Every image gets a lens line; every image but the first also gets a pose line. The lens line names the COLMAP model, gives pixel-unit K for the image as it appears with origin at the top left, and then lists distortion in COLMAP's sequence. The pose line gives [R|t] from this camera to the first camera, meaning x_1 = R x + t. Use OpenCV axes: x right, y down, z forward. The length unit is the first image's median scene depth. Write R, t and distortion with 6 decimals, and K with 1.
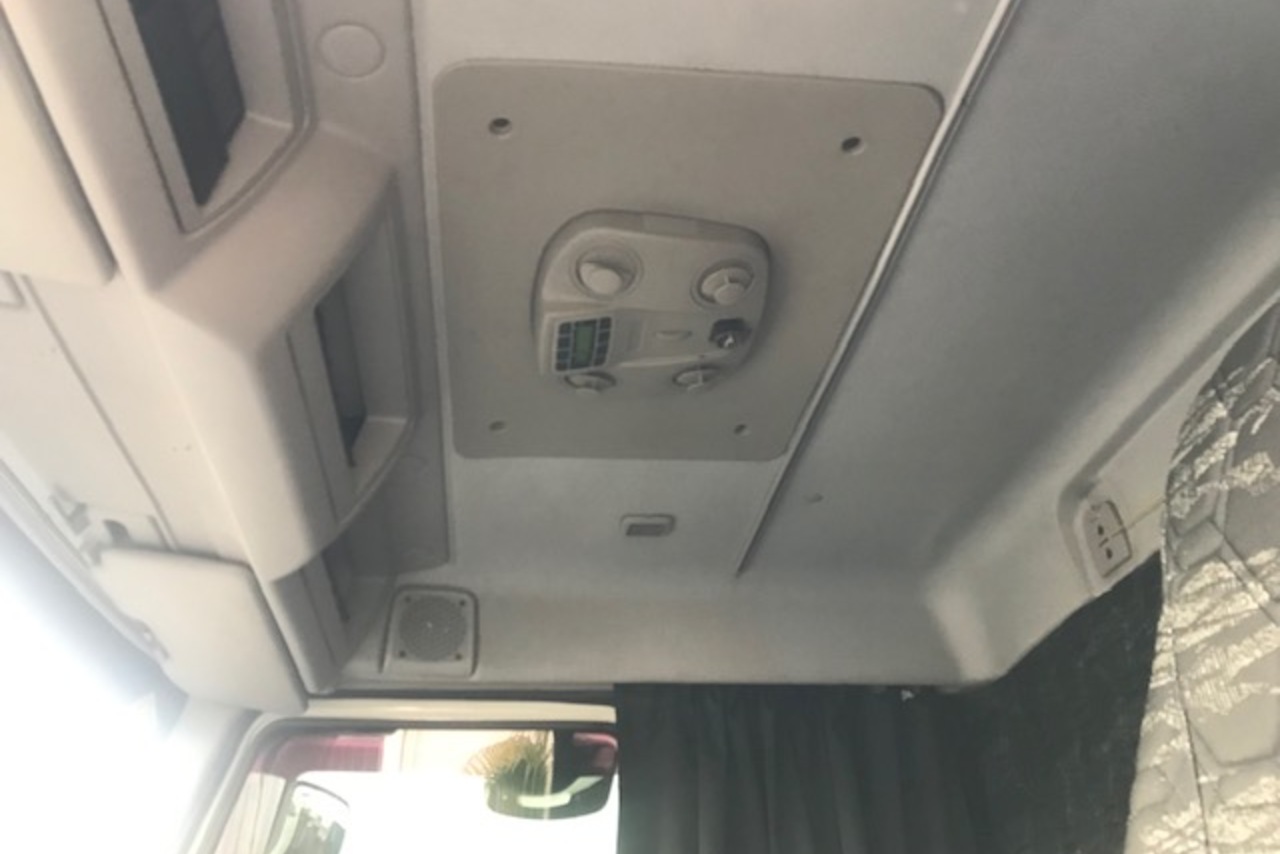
lens RADIAL K [[1046.7, 0, 640.0], [0, 1046.7, 427.0], [0, 0, 1]] dist [0.006299, -0.000776]
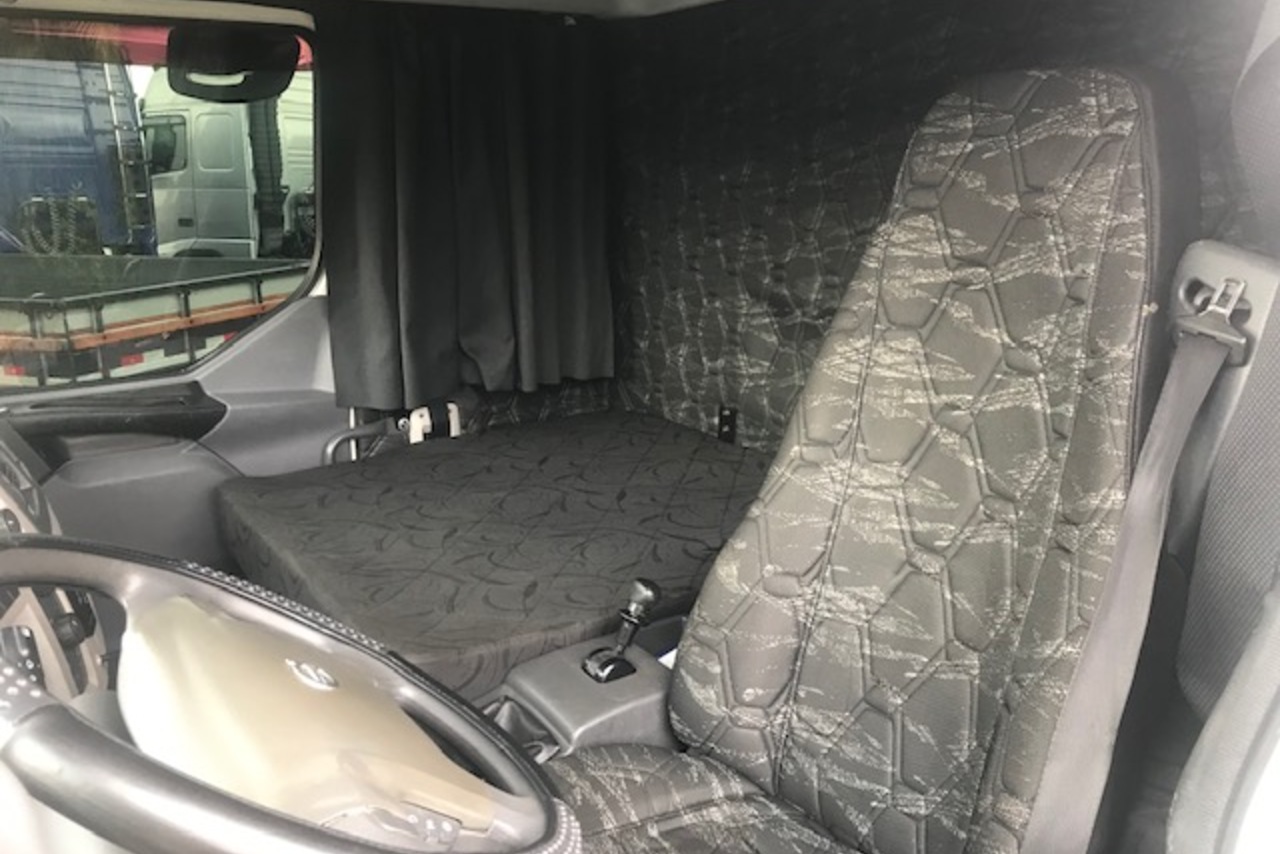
lens RADIAL K [[1046.7, 0, 640.0], [0, 1046.7, 427.0], [0, 0, 1]] dist [0.006299, -0.000776]
pose [[0.895930, -0.091217, 0.434729, -0.653854], [-0.252610, 0.700393, 0.667562, -0.661548], [-0.365374, -0.707905, 0.604460, -0.098770]]
